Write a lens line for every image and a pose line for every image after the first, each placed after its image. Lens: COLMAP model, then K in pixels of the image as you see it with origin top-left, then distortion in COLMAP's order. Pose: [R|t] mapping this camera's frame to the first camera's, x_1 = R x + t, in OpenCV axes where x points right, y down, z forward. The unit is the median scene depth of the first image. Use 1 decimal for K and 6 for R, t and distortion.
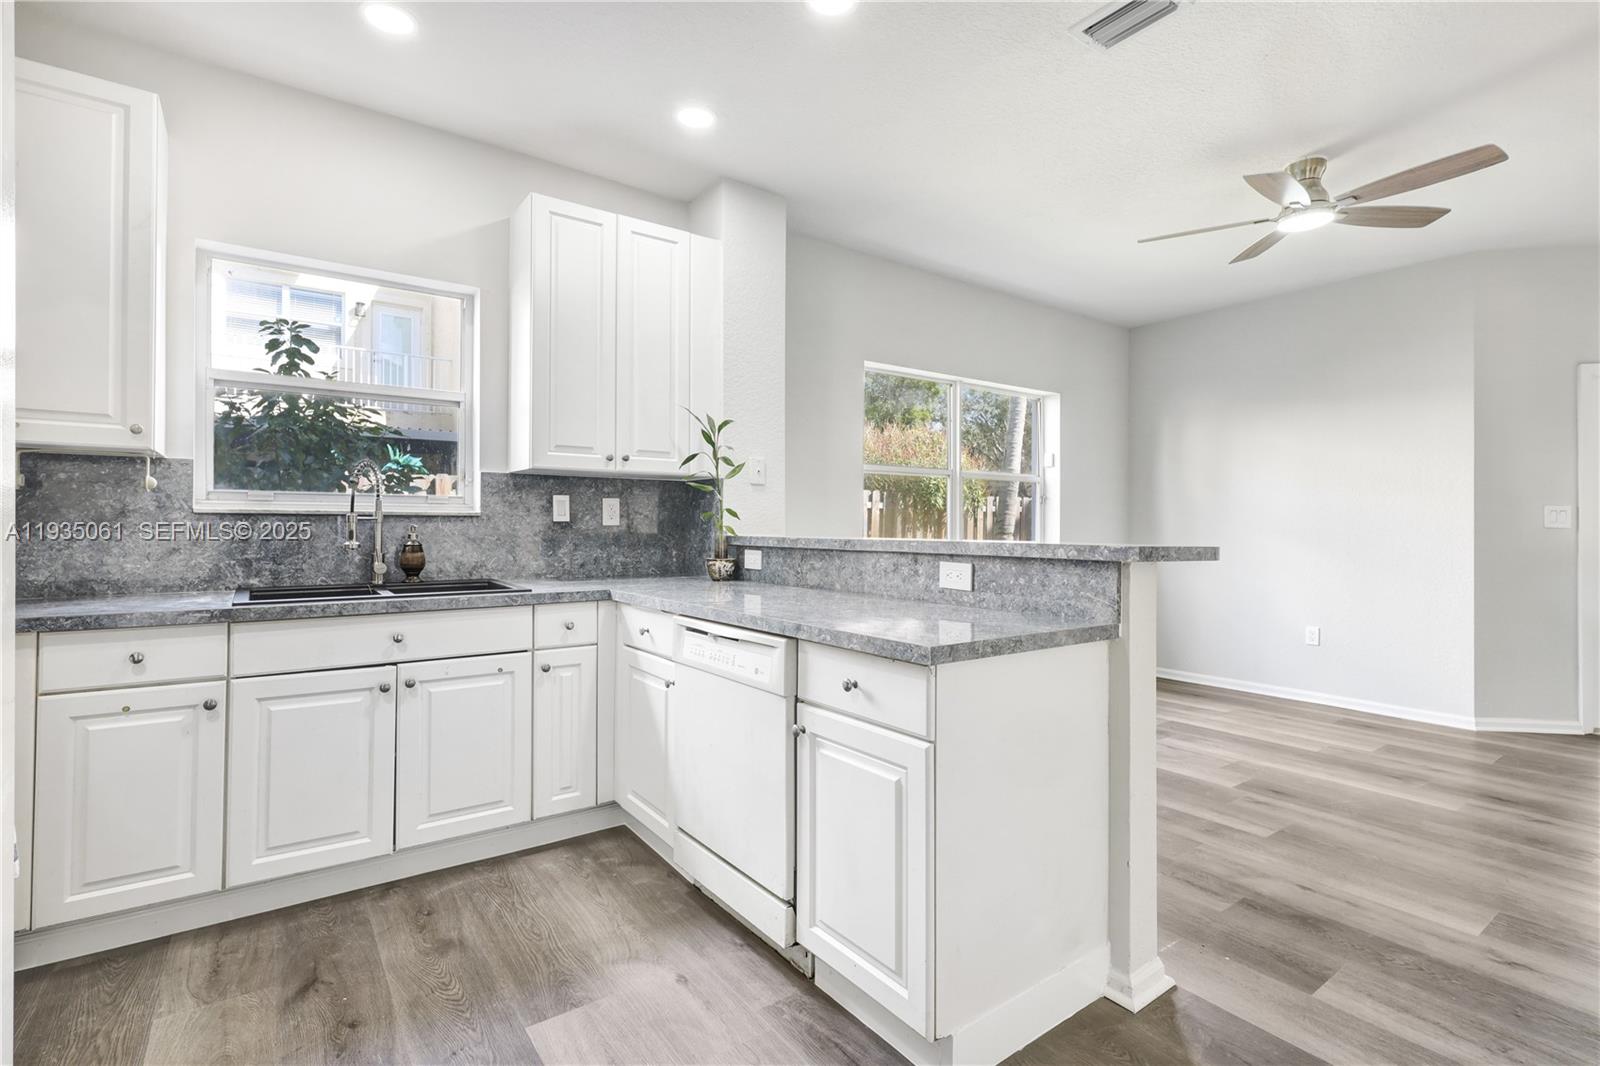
lens RADIAL K [[743.3, 0, 806.2], [0, 743.3, 527.3], [0, 0, 1]] dist [-0.000113, 0.000213]
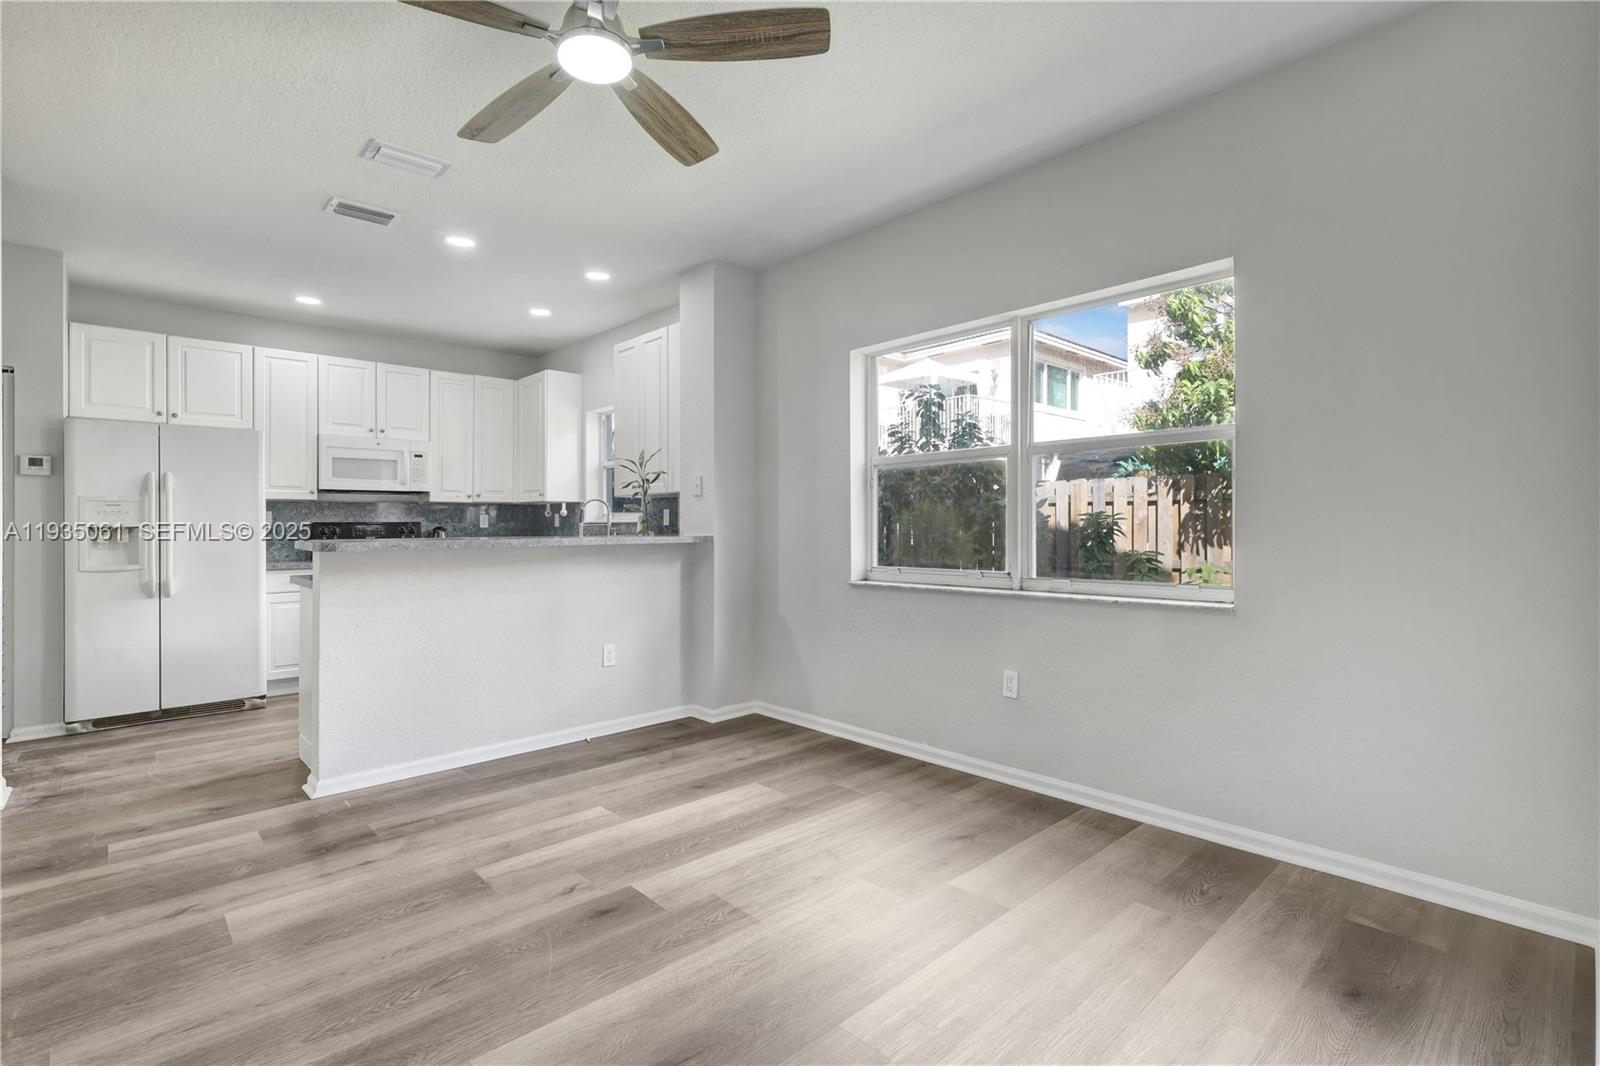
lens RADIAL K [[743.3, 0, 806.1], [0, 743.3, 527.6], [0, 0, 1]] dist [-0.000113, 0.000213]
pose [[0.135658, 0.002276, -0.990753, 1.775517], [-0.000212, 0.999997, 0.002268, -0.006440], [0.990756, -0.000097, 0.135658, 1.441485]]
